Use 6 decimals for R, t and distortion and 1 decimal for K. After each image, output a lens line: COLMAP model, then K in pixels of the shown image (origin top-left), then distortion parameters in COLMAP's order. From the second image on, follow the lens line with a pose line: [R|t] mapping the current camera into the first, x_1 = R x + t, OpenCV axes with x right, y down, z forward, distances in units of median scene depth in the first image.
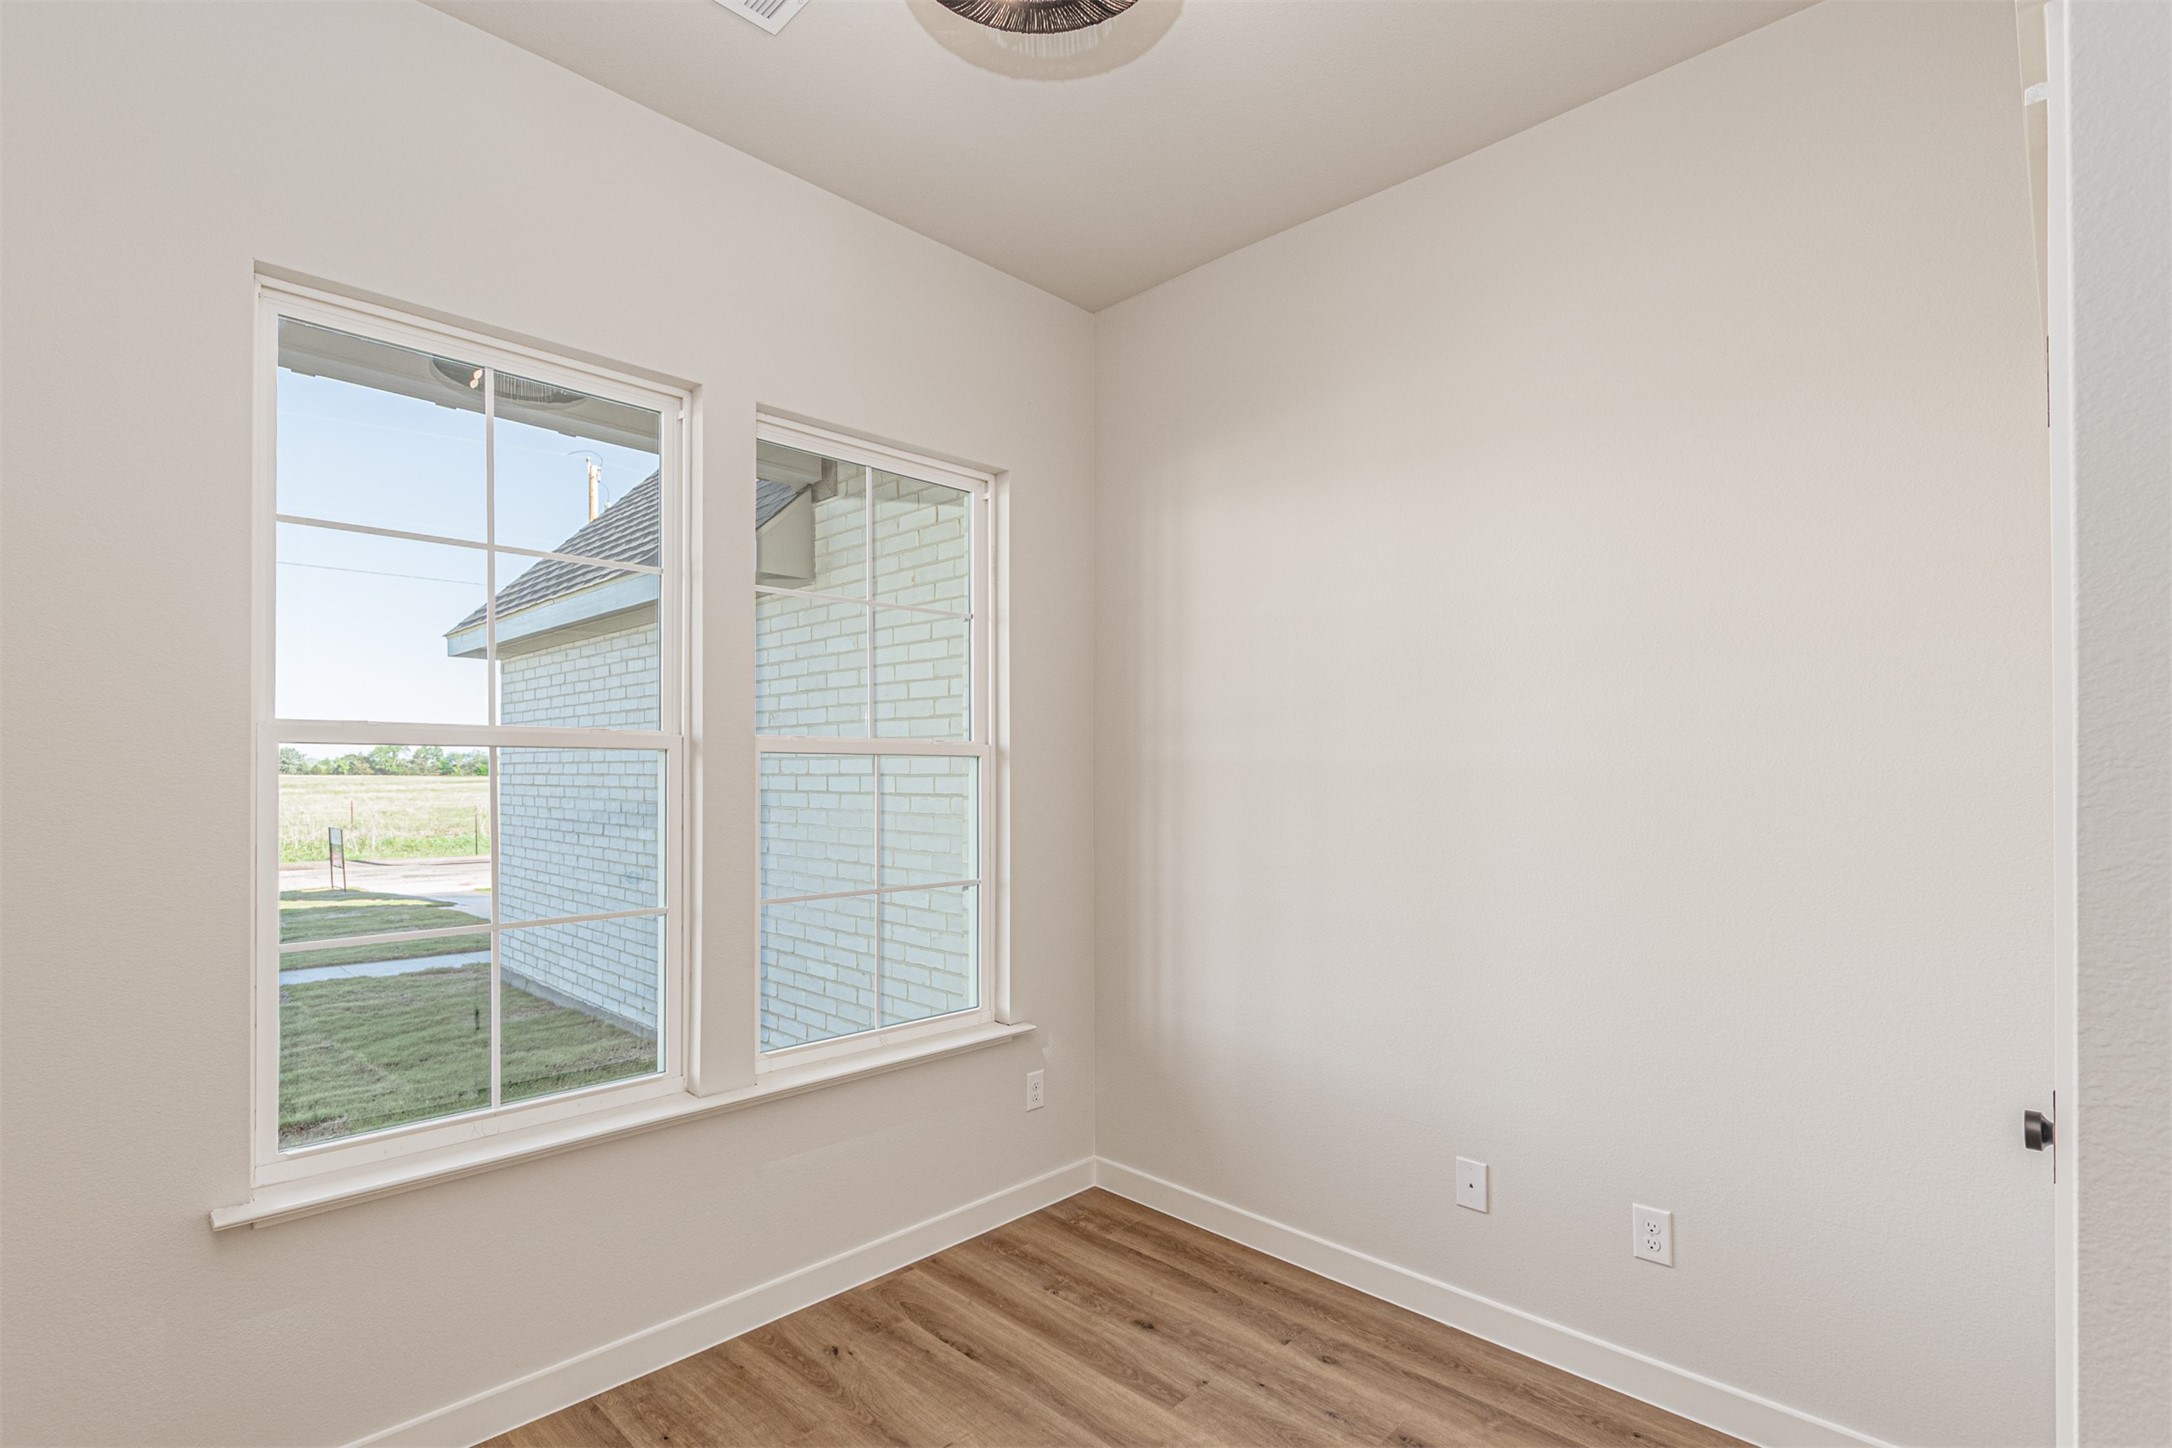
lens RADIAL K [[1036.7, 0, 1084.2], [0, 1036.7, 742.9], [0, 0, 1]] dist [-0.002793, -0.000213]
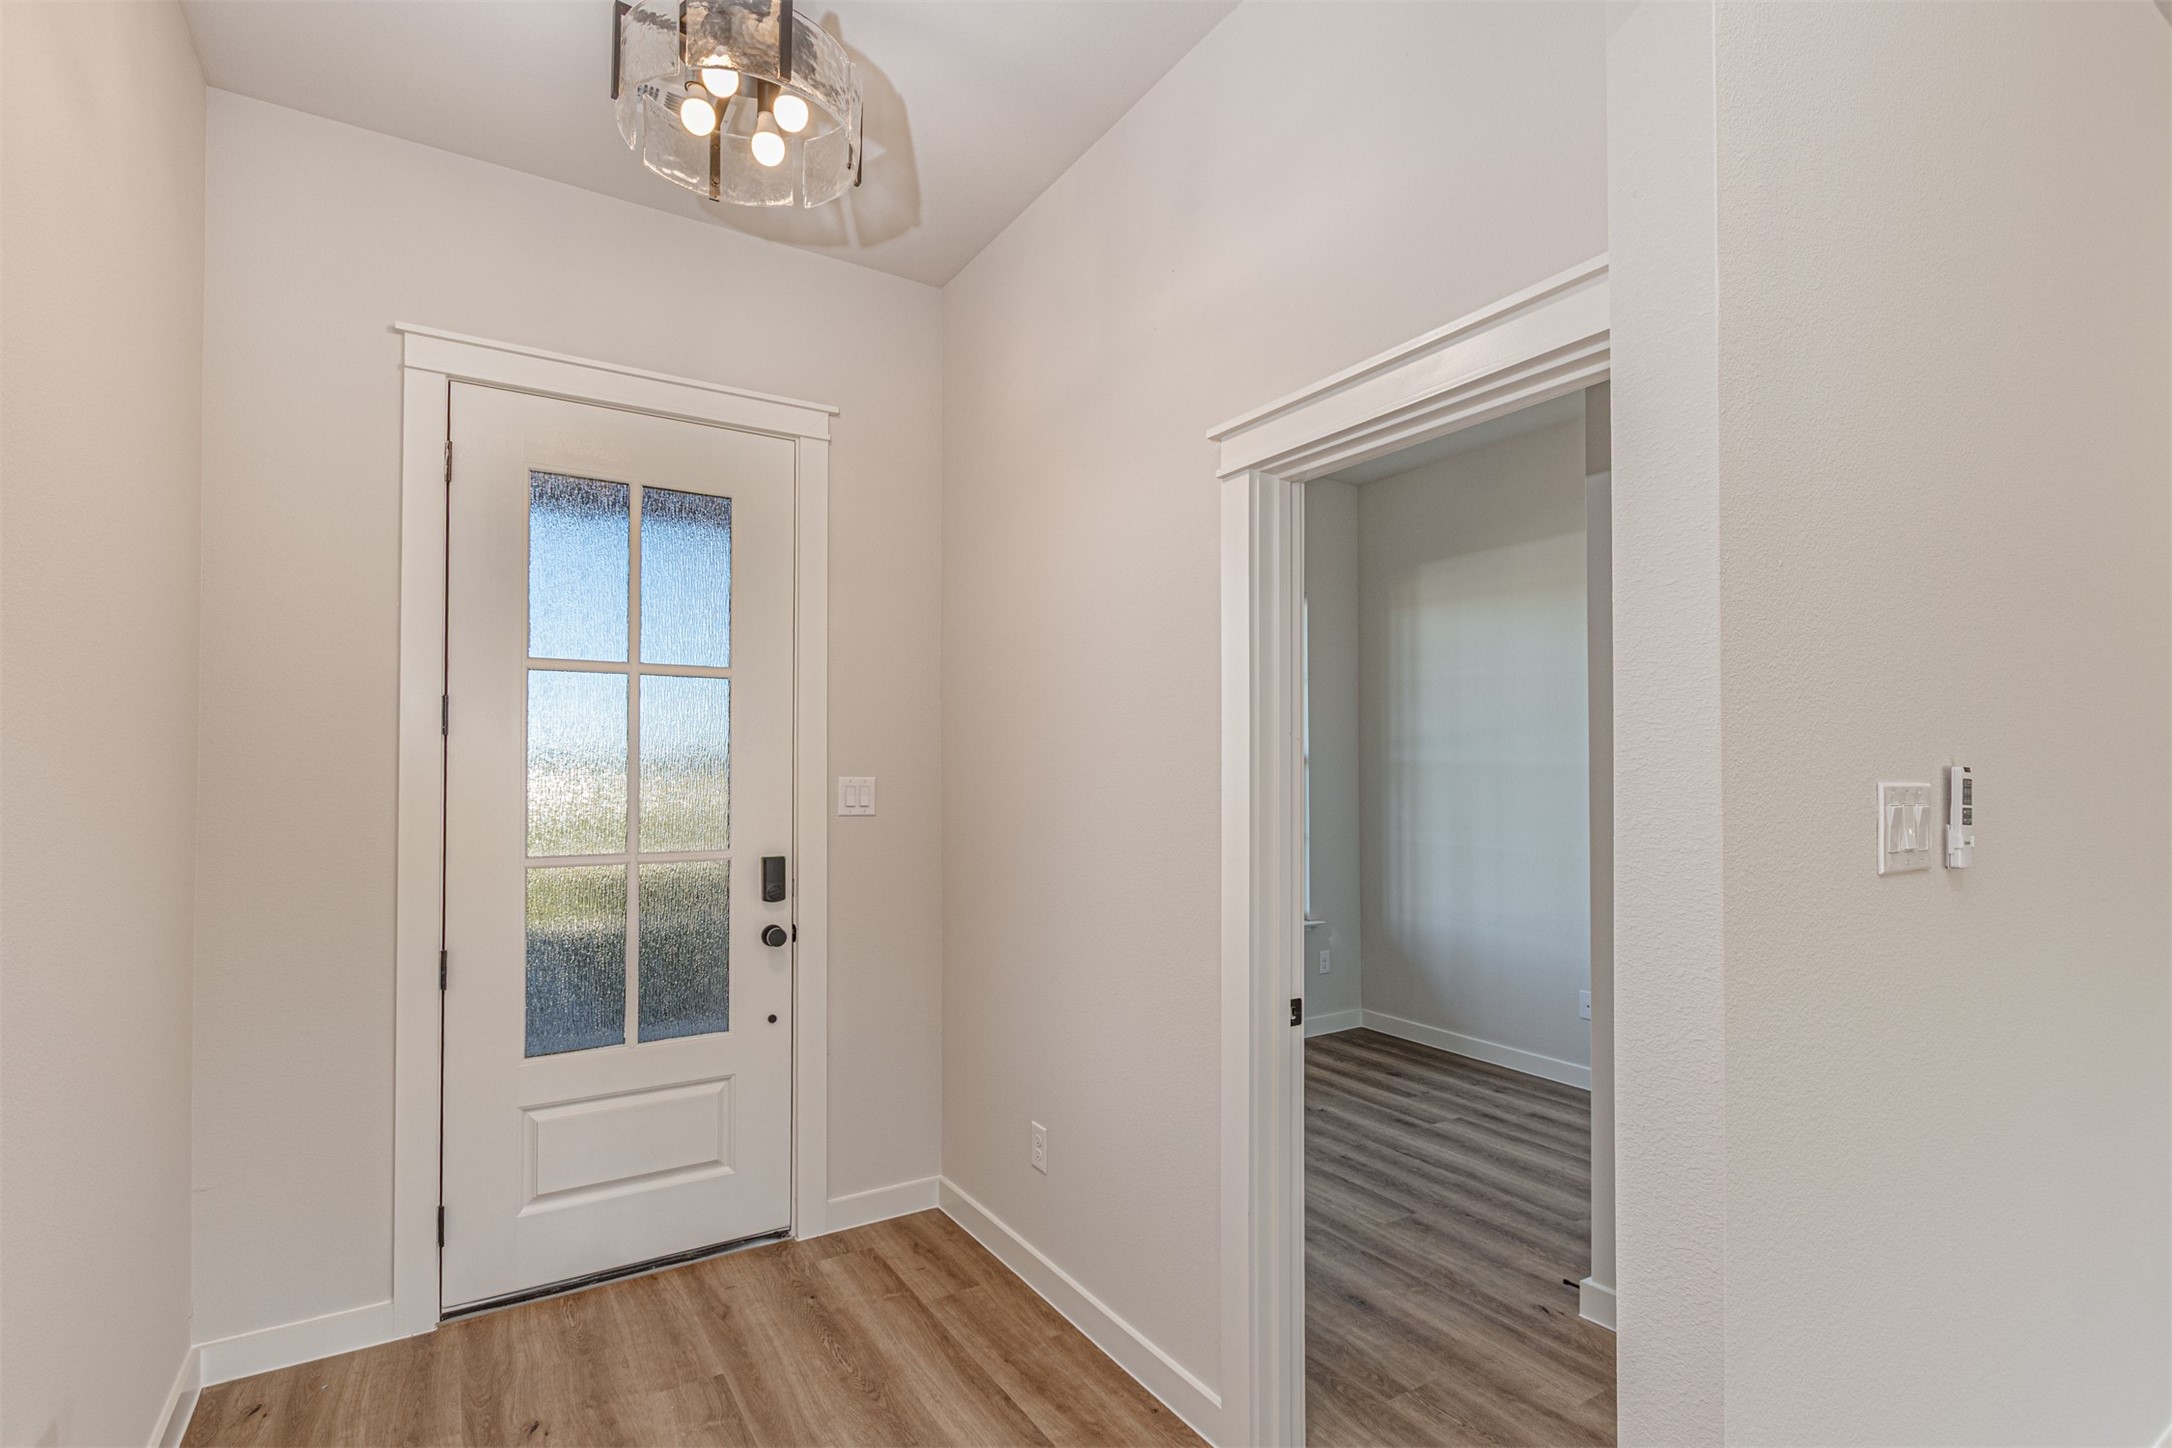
lens RADIAL K [[1036.7, 0, 1067.8], [0, 1036.7, 744.9], [0, 0, 1]] dist [-0.002793, -0.000213]
pose [[0.971123, -0.005440, -0.238519, -0.049755], [0.006891, 0.999962, 0.005250, -0.025549], [0.238482, -0.006742, 0.971124, -0.738900]]
